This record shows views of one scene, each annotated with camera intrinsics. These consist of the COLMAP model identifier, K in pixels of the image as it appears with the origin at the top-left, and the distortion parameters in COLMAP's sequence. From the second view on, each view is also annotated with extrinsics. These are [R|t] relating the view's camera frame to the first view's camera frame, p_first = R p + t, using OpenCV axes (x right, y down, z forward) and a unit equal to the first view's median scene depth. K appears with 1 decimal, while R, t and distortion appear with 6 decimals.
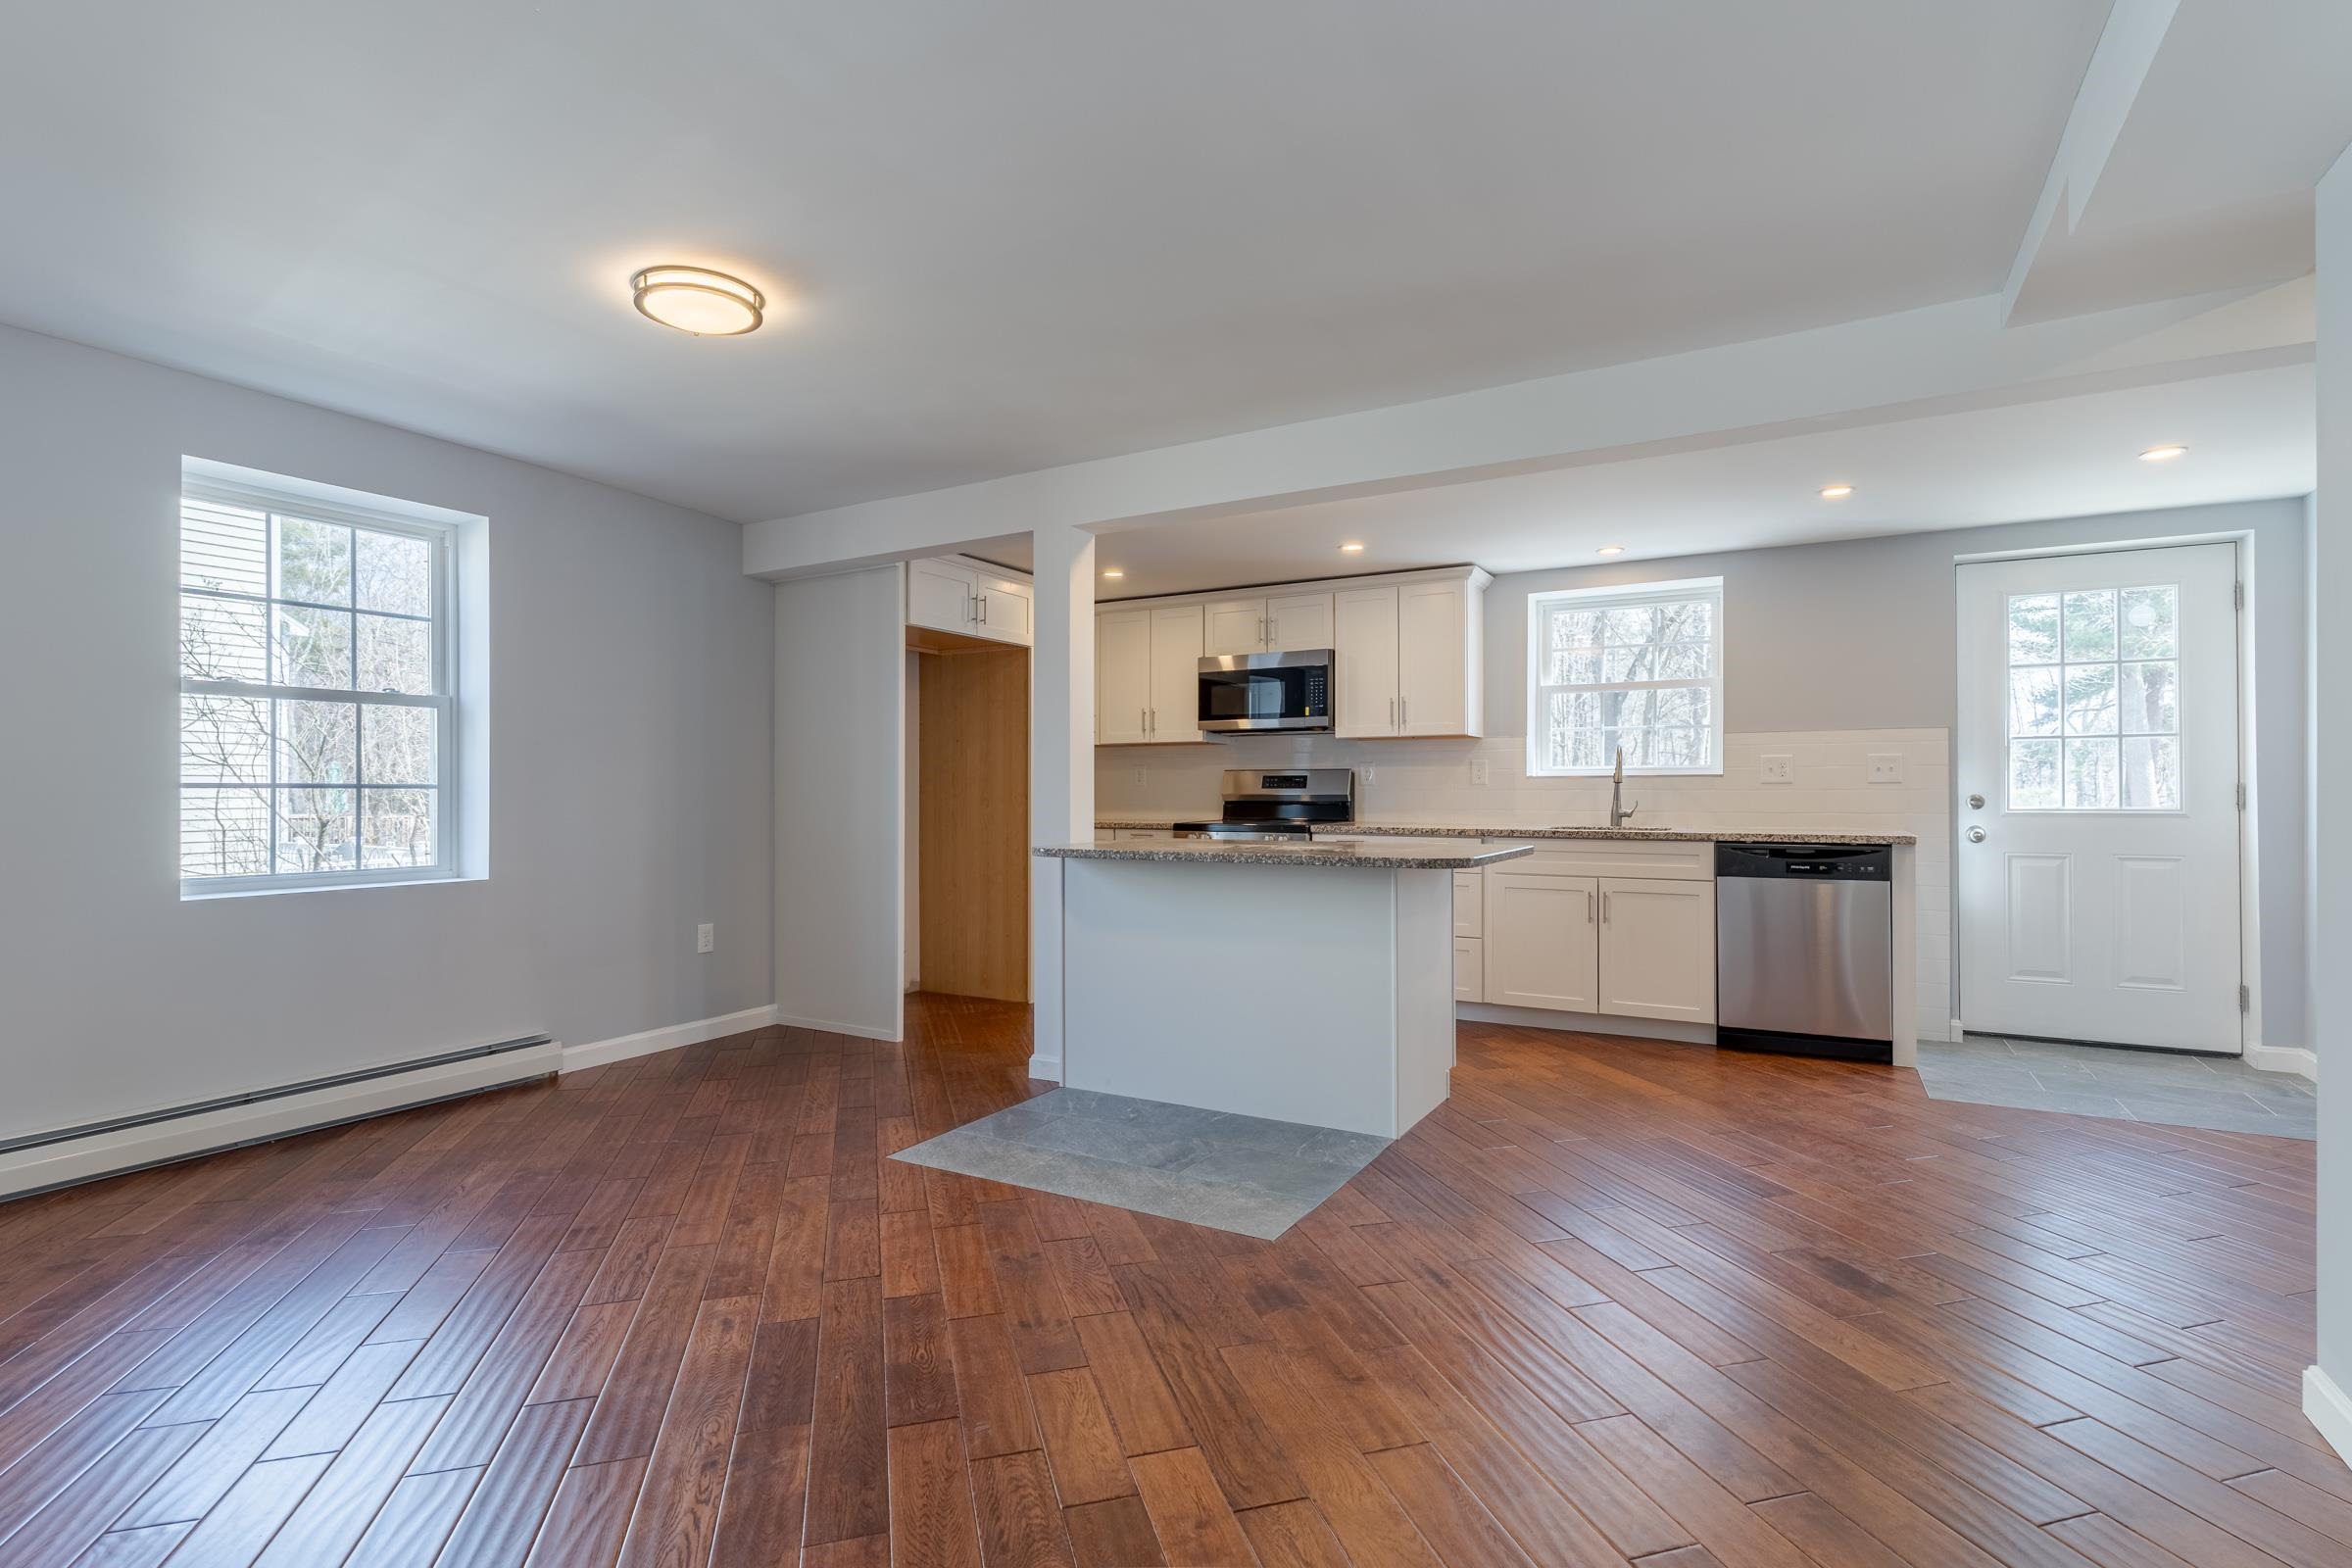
lens RADIAL K [[1121.7, 0, 1176.0], [0, 1121.7, 784.0], [0, 0, 1]] dist [0.001050, 0.000636]
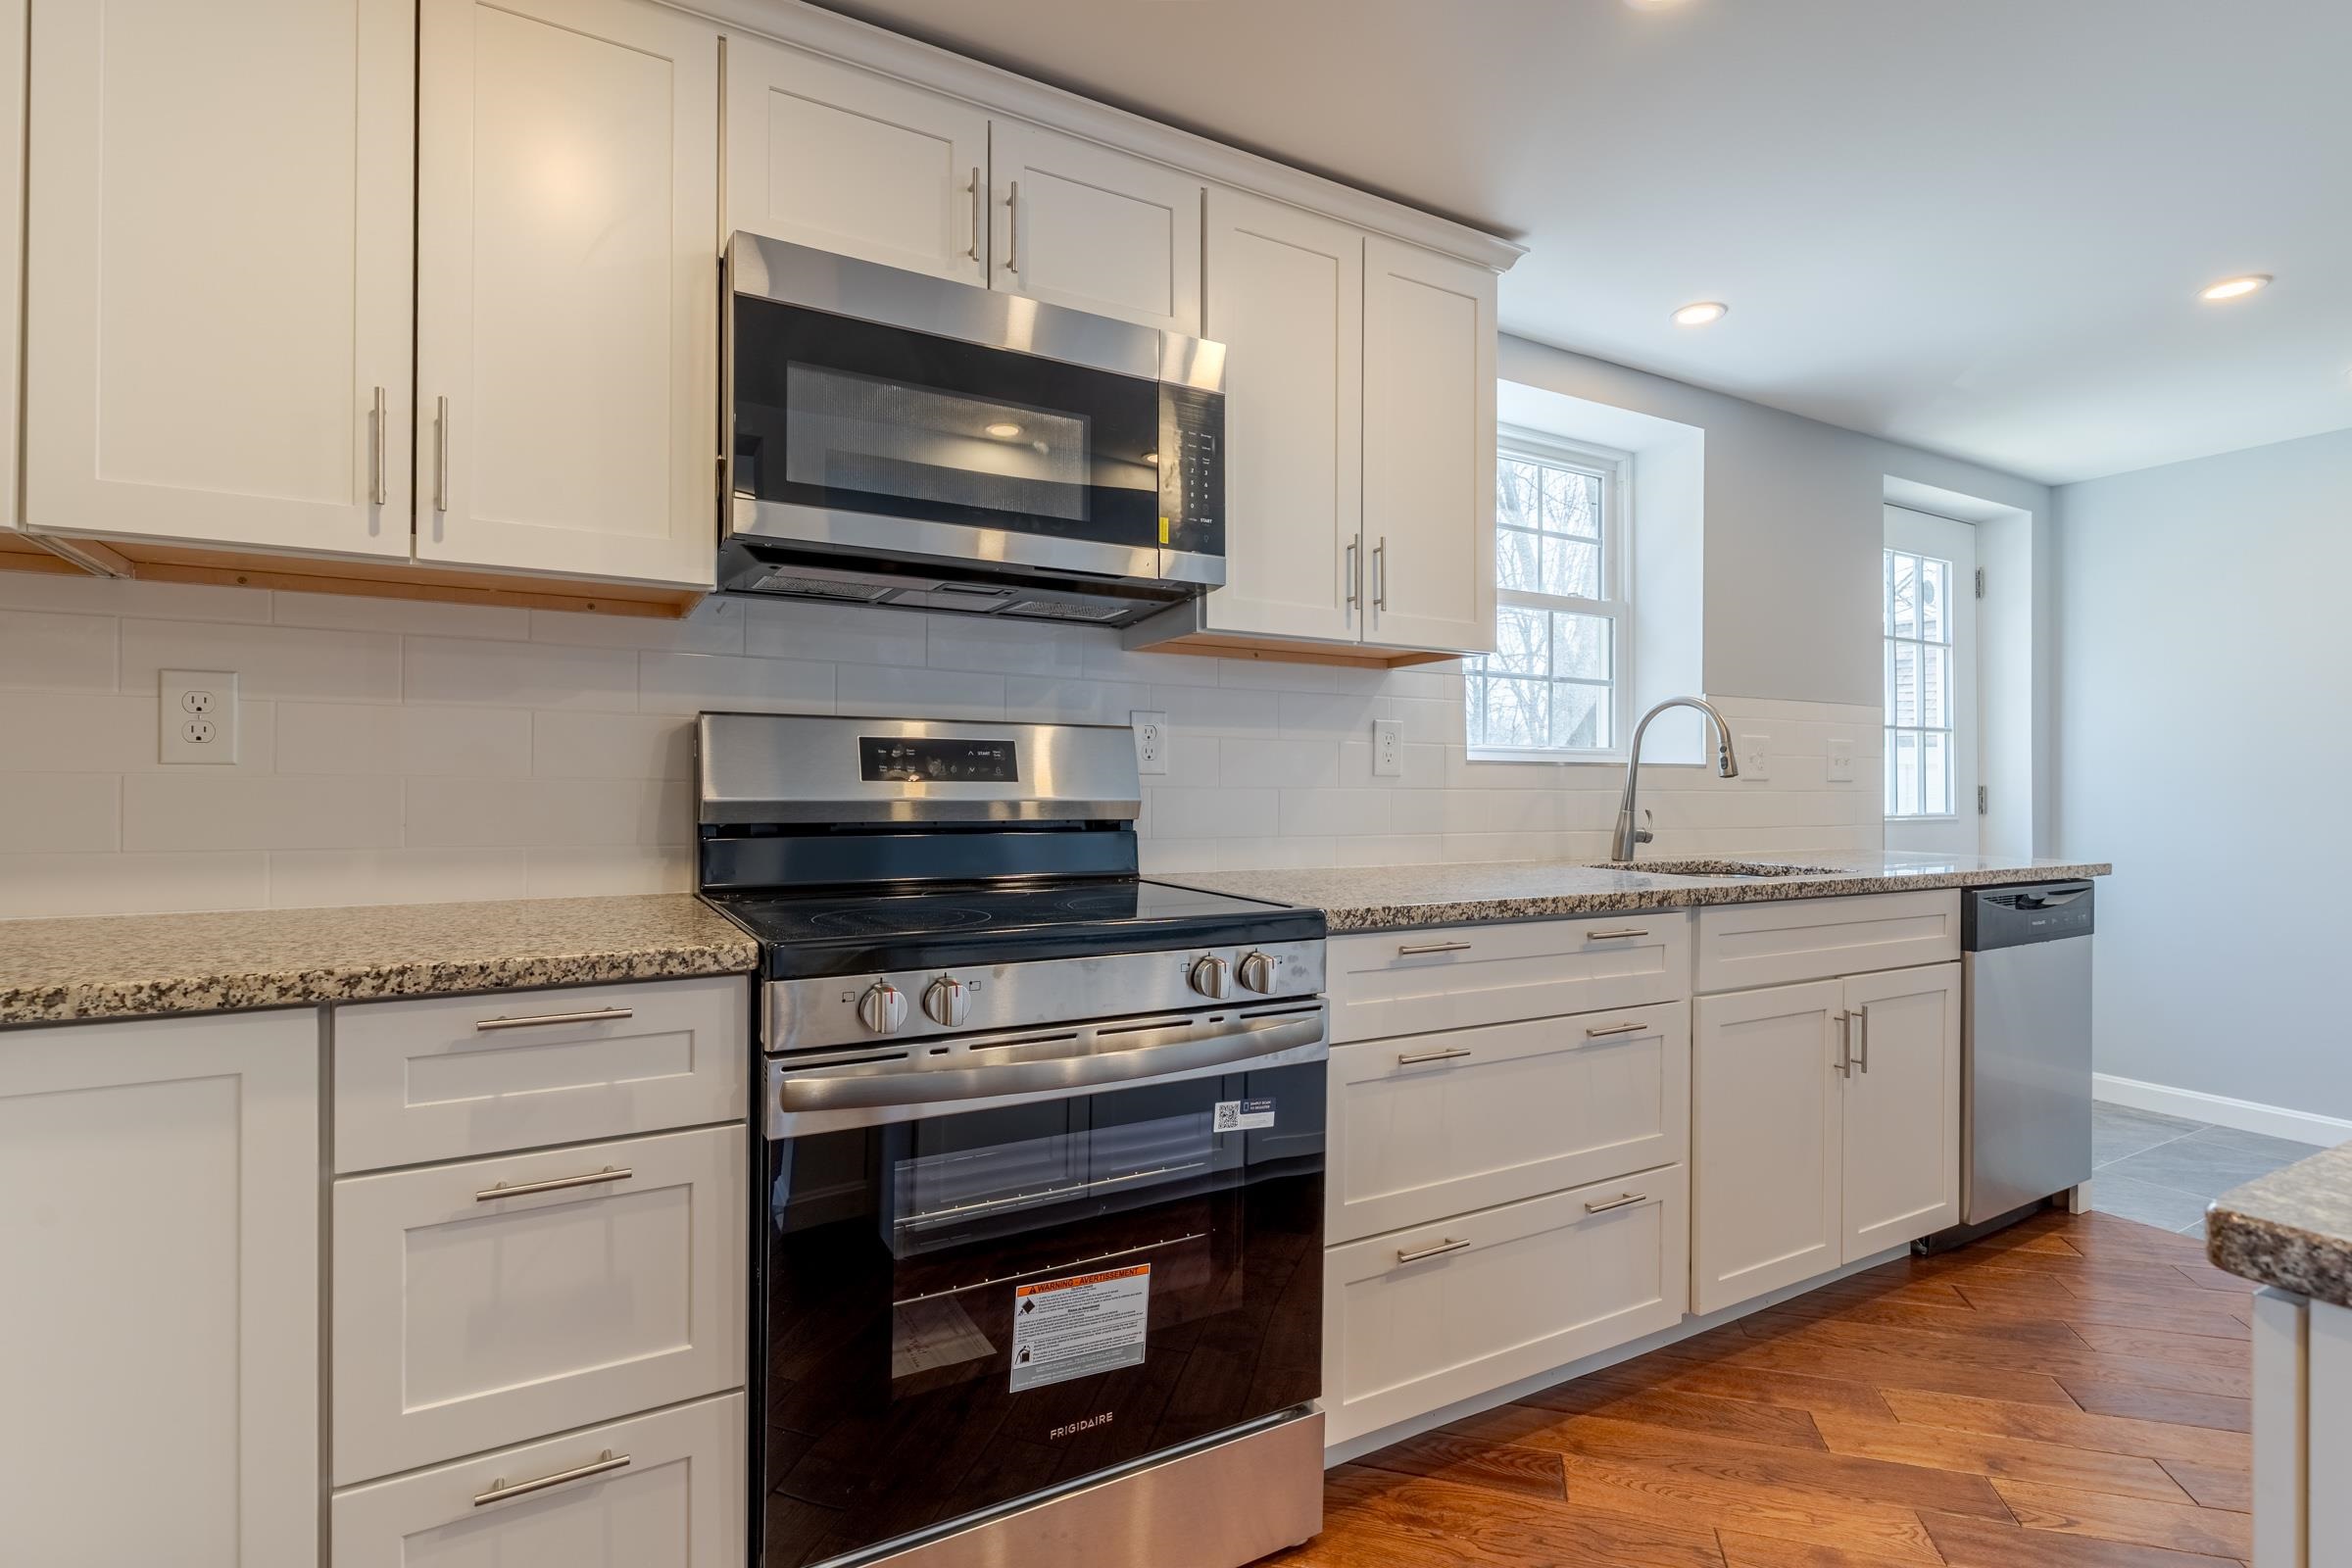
lens RADIAL K [[1121.7, 0, 1176.0], [0, 1121.7, 784.0], [0, 0, 1]] dist [0.001050, 0.000636]
pose [[0.492765, 0.006791, 0.870136, -0.158287], [-0.014011, 0.999902, 0.000130, 0.005119], [-0.870050, -0.012255, 0.492811, 0.904263]]
